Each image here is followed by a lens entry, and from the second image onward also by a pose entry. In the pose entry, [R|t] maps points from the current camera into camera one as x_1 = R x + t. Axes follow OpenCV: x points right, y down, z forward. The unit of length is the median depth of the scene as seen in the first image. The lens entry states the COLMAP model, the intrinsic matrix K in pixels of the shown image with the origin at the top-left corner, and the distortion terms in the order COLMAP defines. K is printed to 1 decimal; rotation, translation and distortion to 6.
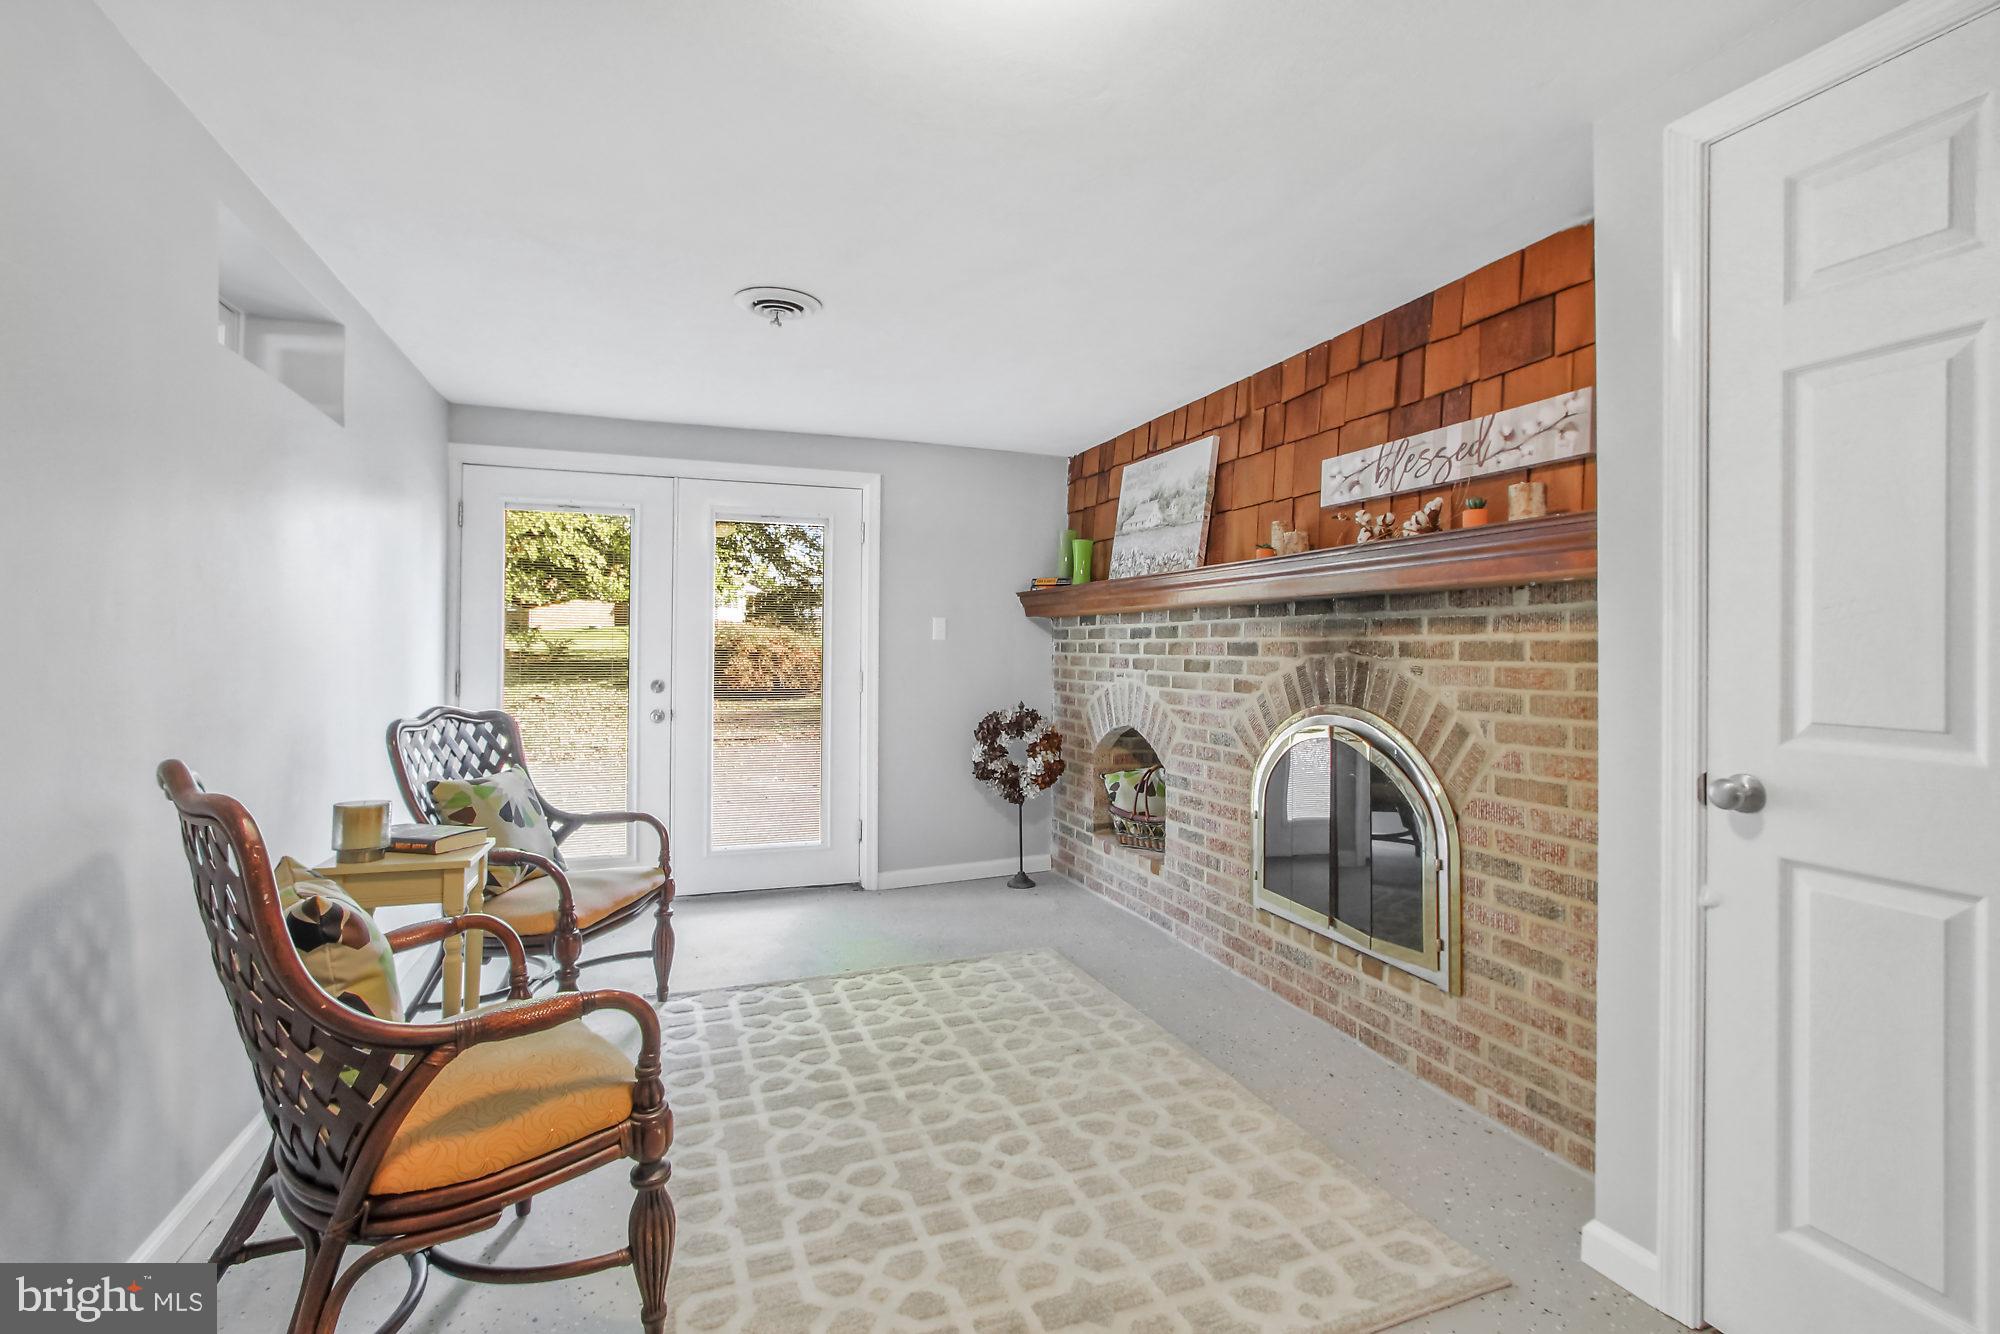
lens RADIAL K [[900.7, 0, 1003.8], [0, 900.7, 636.9], [0, 0, 1]] dist [0.000447, 0.000048]
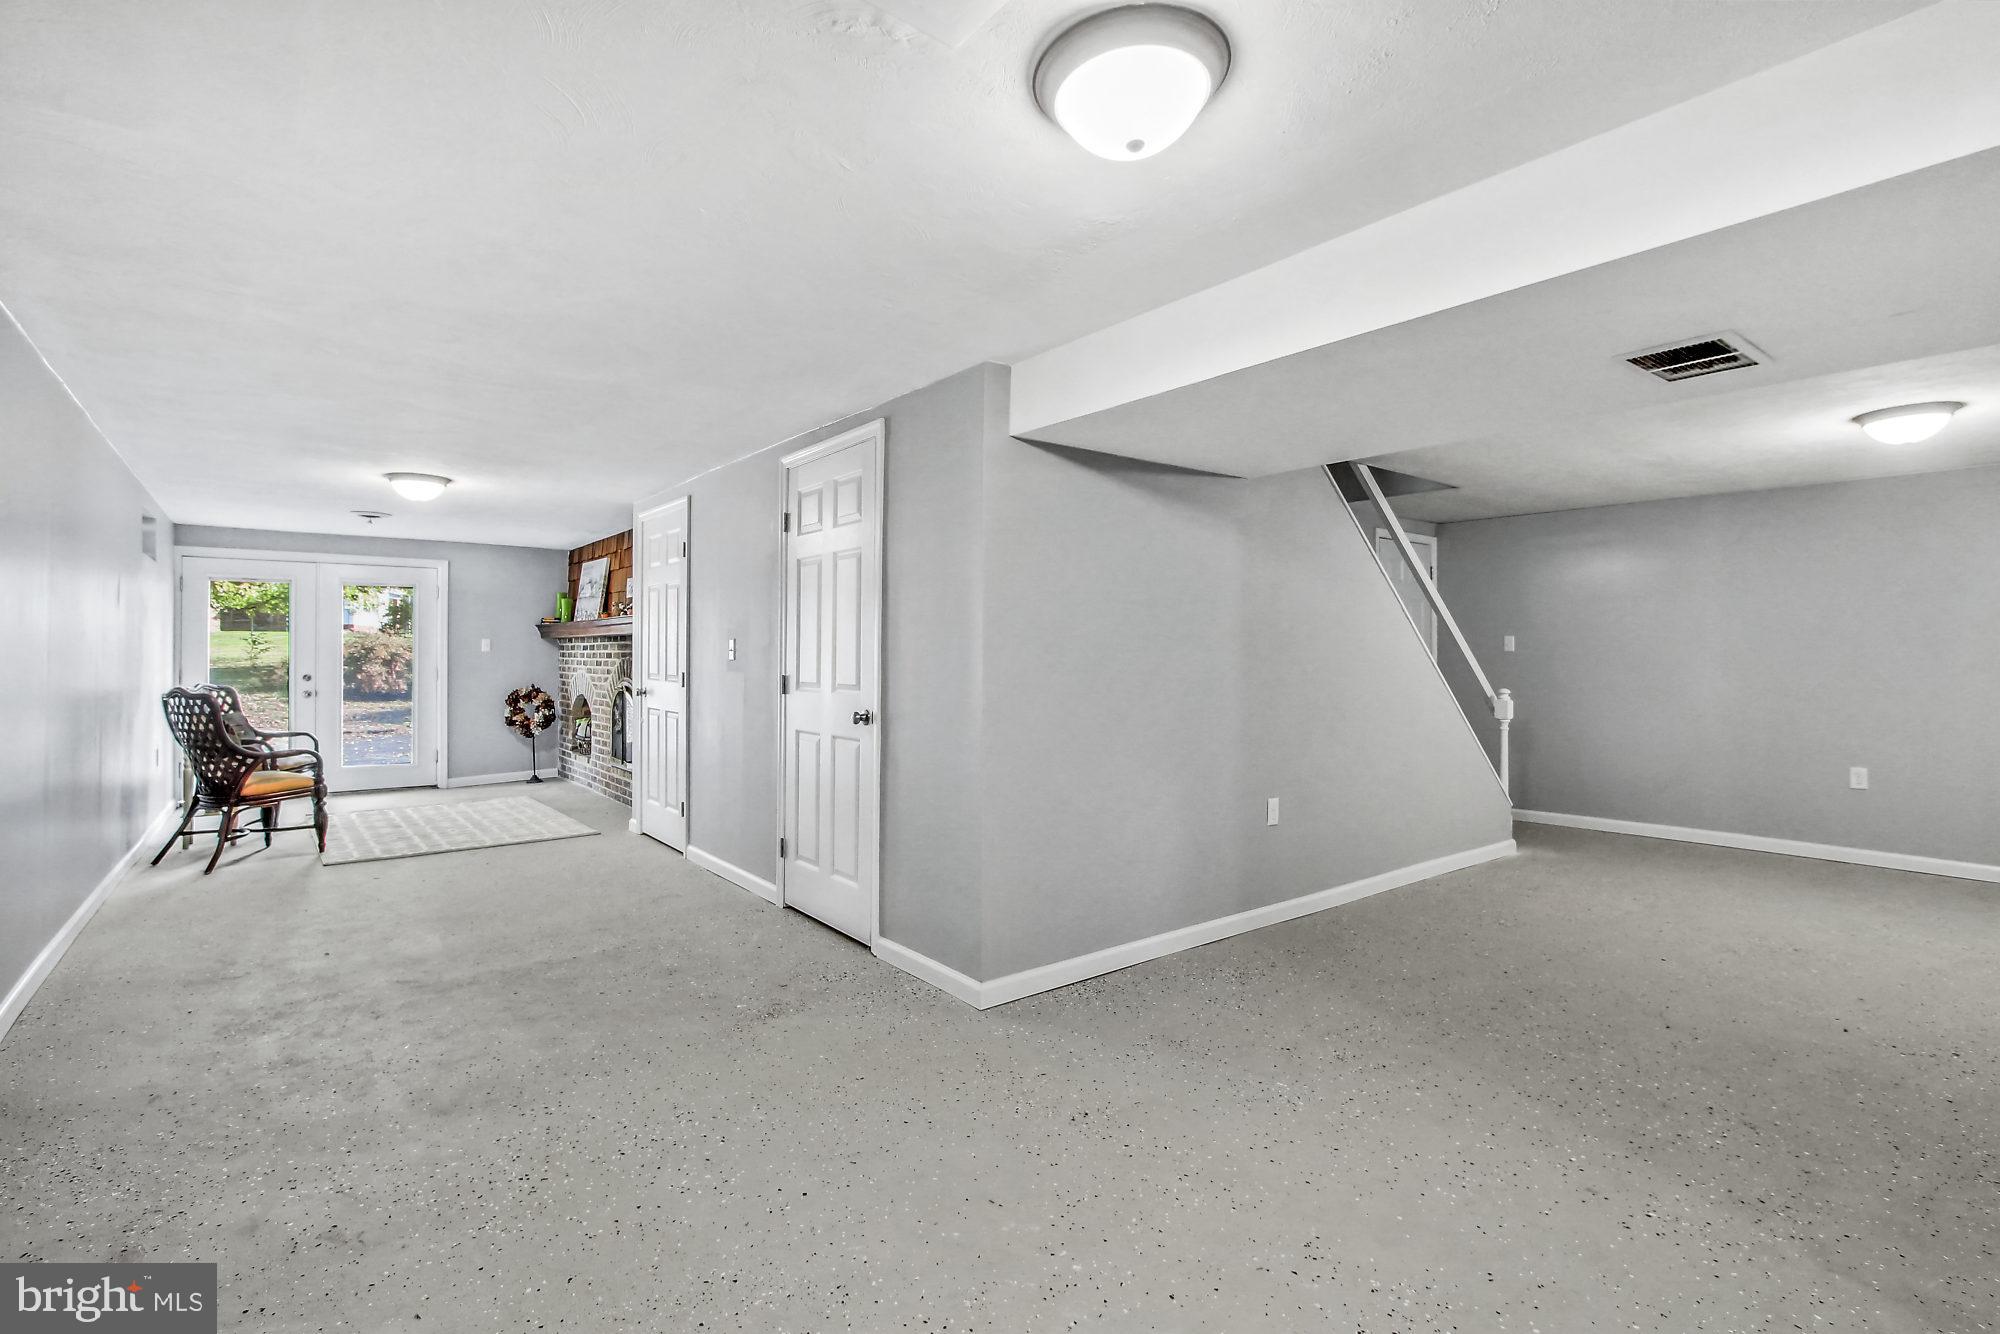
lens RADIAL K [[939.7, 0, 998.5], [0, 939.7, 646.8], [0, 0, 1]] dist [-0.001612, -0.000283]
pose [[0.957521, -0.003168, 0.288345, 0.392355], [0.001415, 0.999979, 0.006289, -0.016750], [-0.288358, -0.005614, 0.957506, -1.176578]]
